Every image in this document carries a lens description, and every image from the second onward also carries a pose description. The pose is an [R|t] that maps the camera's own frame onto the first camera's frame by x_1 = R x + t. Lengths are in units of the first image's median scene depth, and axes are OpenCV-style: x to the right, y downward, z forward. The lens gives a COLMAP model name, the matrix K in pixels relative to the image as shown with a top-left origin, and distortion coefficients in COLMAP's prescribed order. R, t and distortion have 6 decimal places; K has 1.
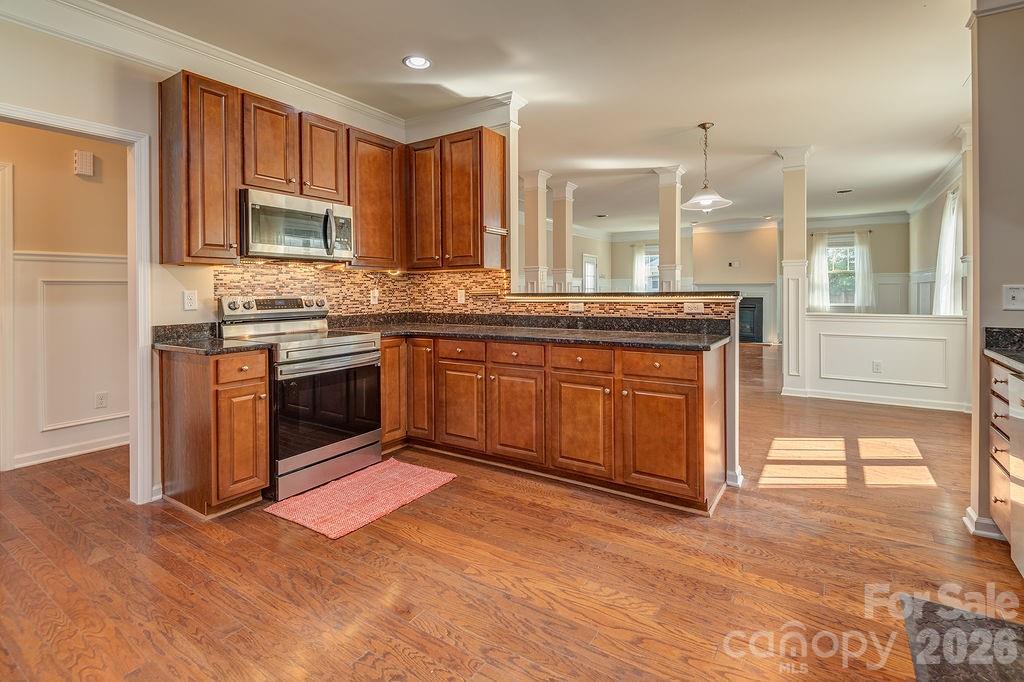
lens RADIAL K [[489.0, 0, 508.2], [0, 489.0, 293.1], [0, 0, 1]] dist [0.010993, -0.000238]
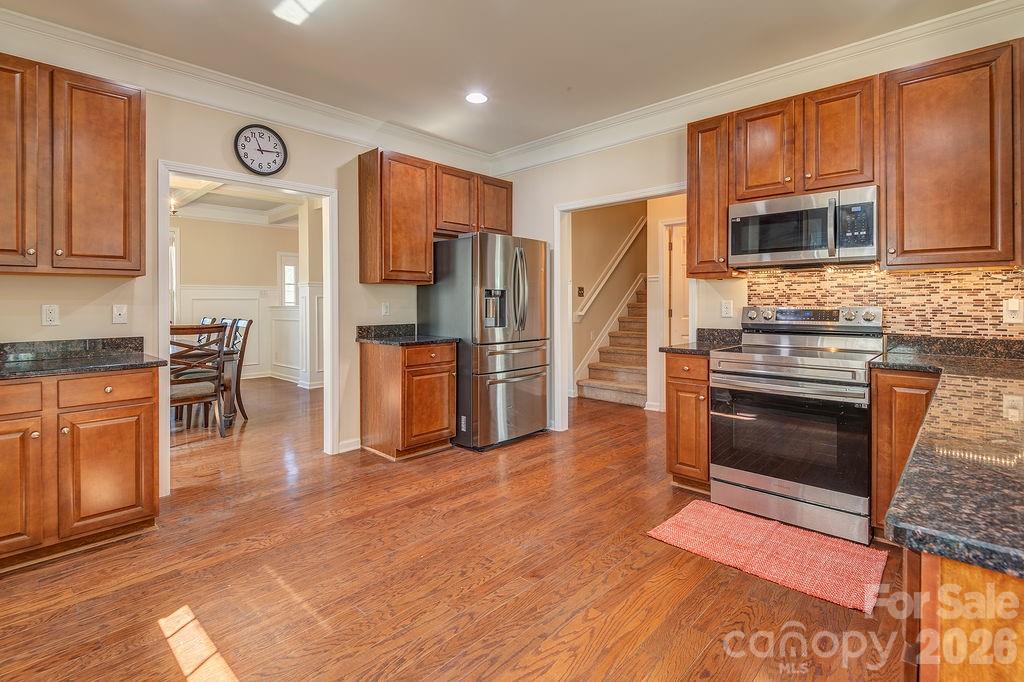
lens RADIAL K [[482.7, 0, 512.5], [0, 482.7, 302.9], [0, 0, 1]] dist [0.006666, -0.000002]
pose [[-0.167146, 0.008284, -0.985897, 0.542850], [-0.002461, 0.999958, 0.008820, -0.007843], [0.985929, 0.003900, -0.167118, 0.661483]]
